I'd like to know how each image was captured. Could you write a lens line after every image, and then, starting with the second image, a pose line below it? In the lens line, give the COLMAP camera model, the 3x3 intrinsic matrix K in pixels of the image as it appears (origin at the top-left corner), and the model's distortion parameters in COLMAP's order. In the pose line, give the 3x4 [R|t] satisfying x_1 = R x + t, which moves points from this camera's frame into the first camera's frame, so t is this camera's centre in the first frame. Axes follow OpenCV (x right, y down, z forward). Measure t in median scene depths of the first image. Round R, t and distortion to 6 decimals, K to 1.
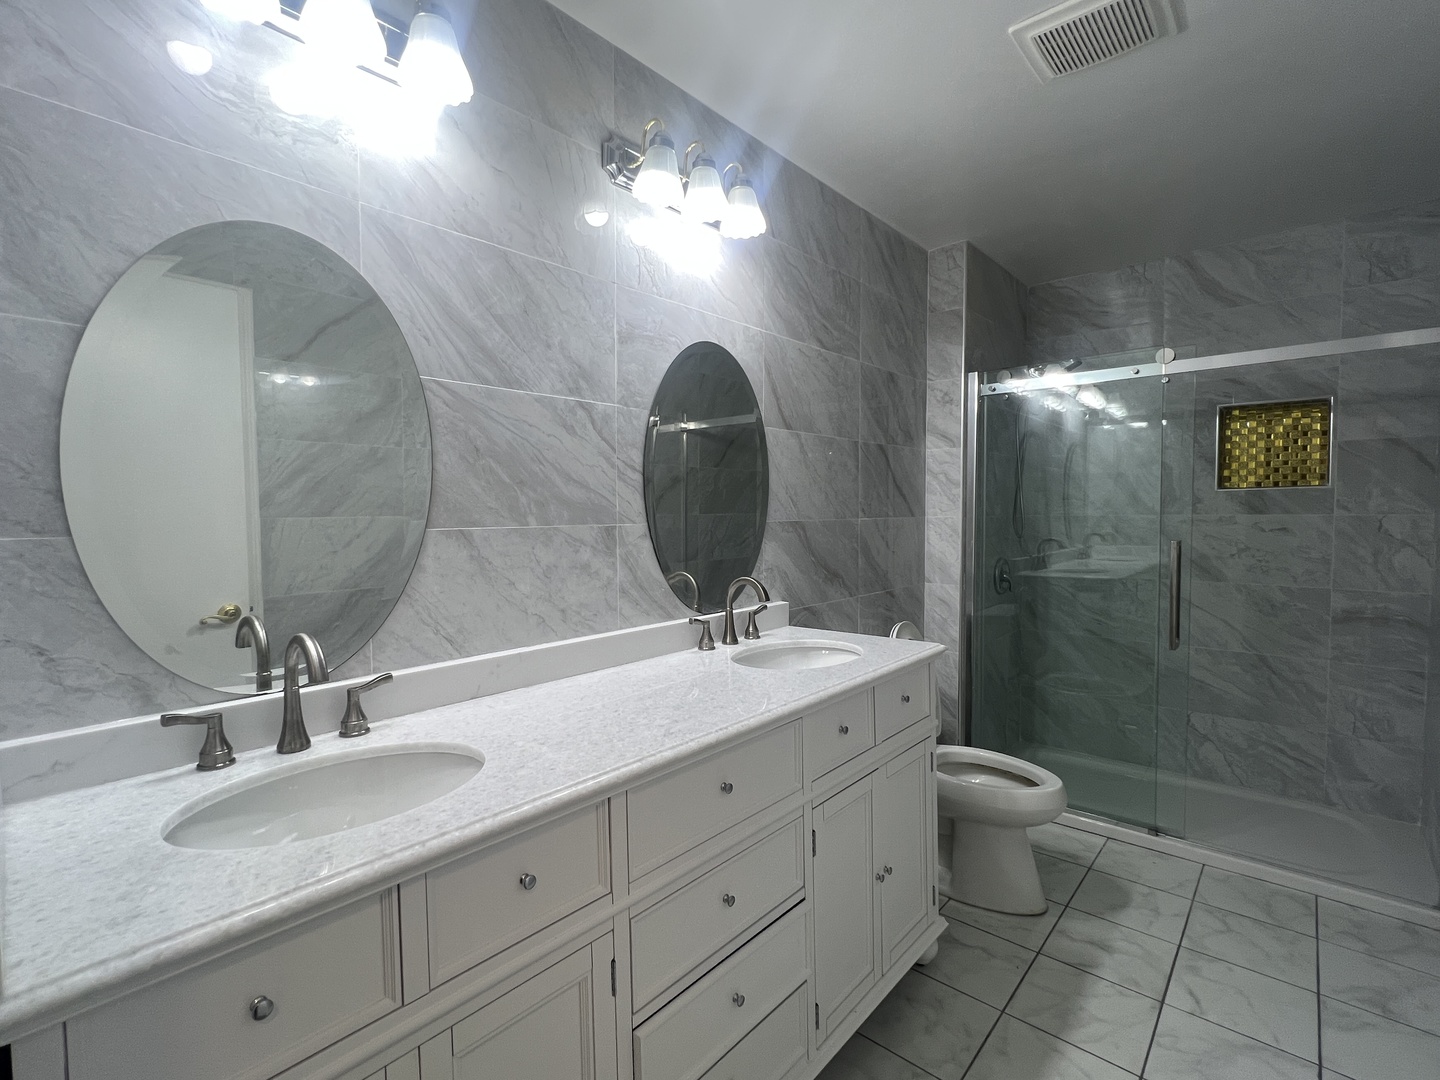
lens RADIAL K [[669.9, 0, 717.7], [0, 669.9, 541.1], [0, 0, 1]] dist [-0.001341, 0.001340]
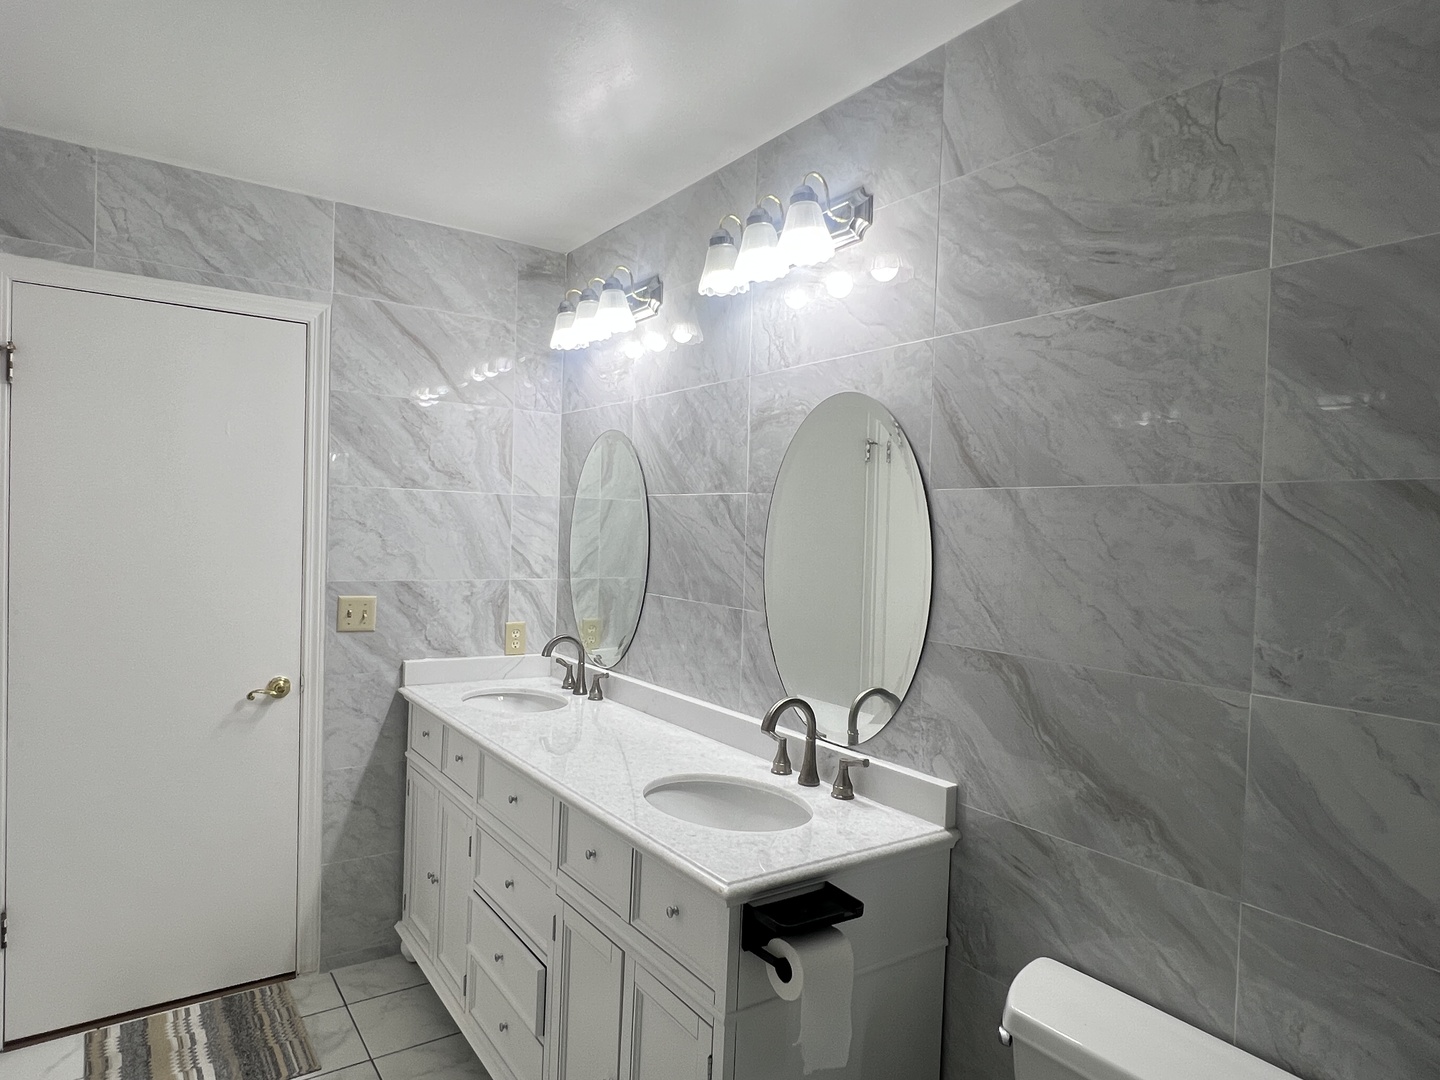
lens RADIAL K [[851.5, 0, 716.8], [0, 851.5, 546.1], [0, 0, 1]] dist [0.000689, -0.002253]
pose [[-0.227973, 0.026744, -0.973300, 0.782026], [-0.070666, 0.996532, 0.043934, -0.122025], [0.971100, 0.078795, -0.225292, 0.868560]]
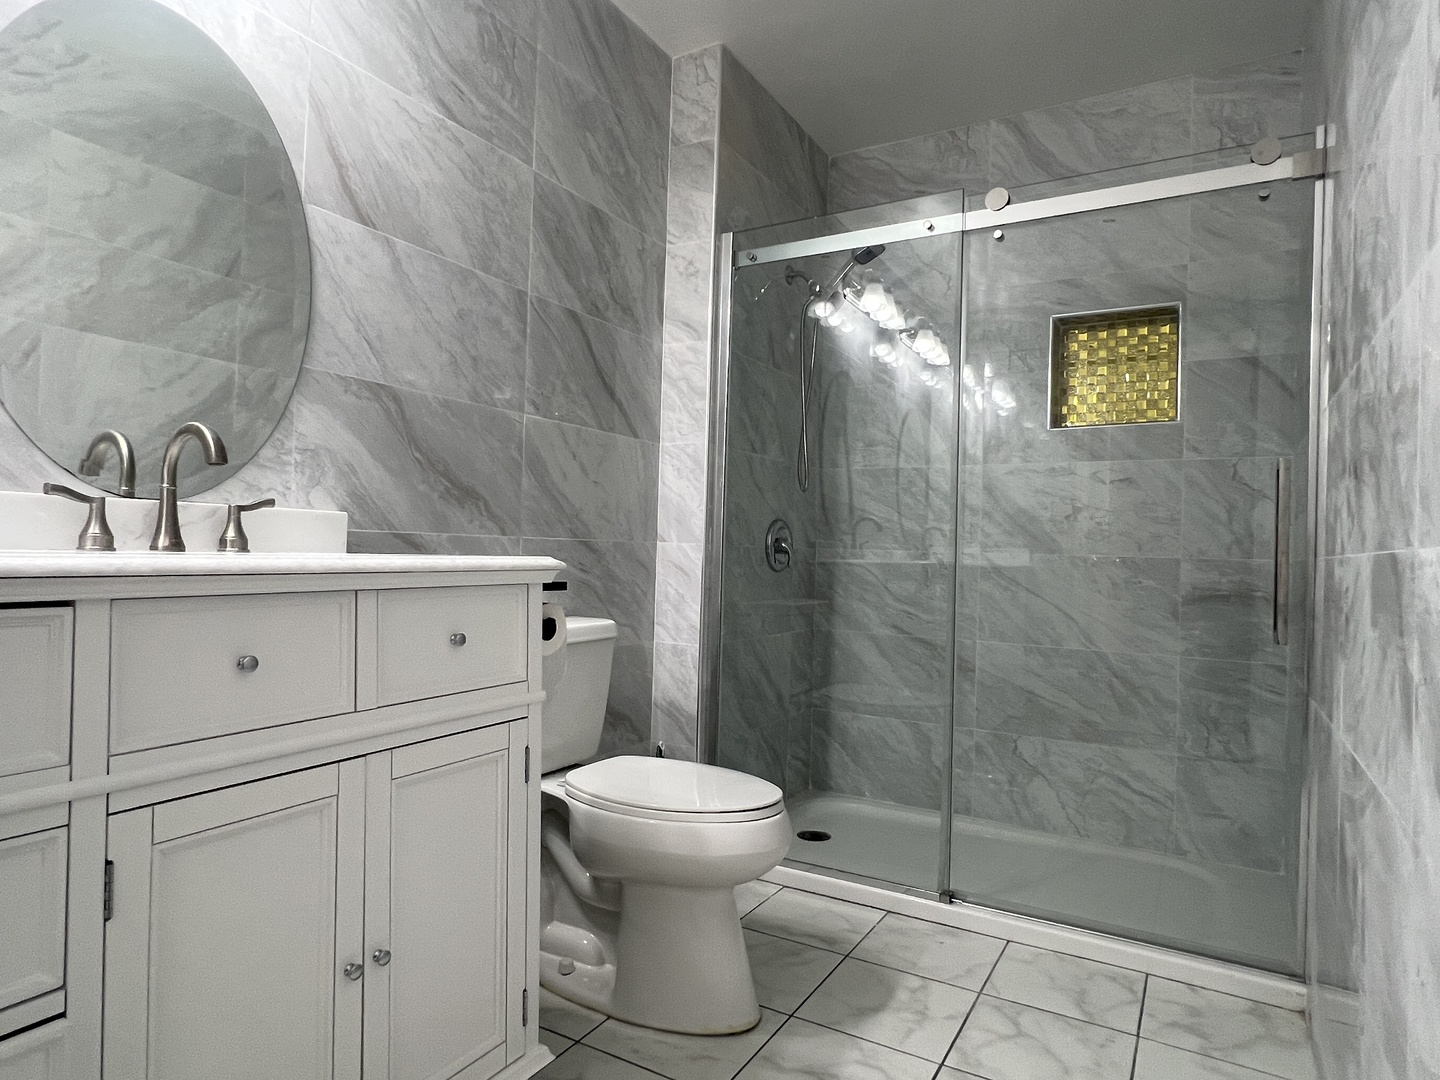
lens RADIAL K [[851.5, 0, 710.0], [0, 851.5, 544.0], [0, 0, 1]] dist [0.000689, -0.002253]
pose [[0.980559, 0.036671, 0.192769, 0.248077], [-0.026707, 0.998182, -0.054039, 0.136415], [-0.194400, 0.047840, 0.979755, 0.195529]]
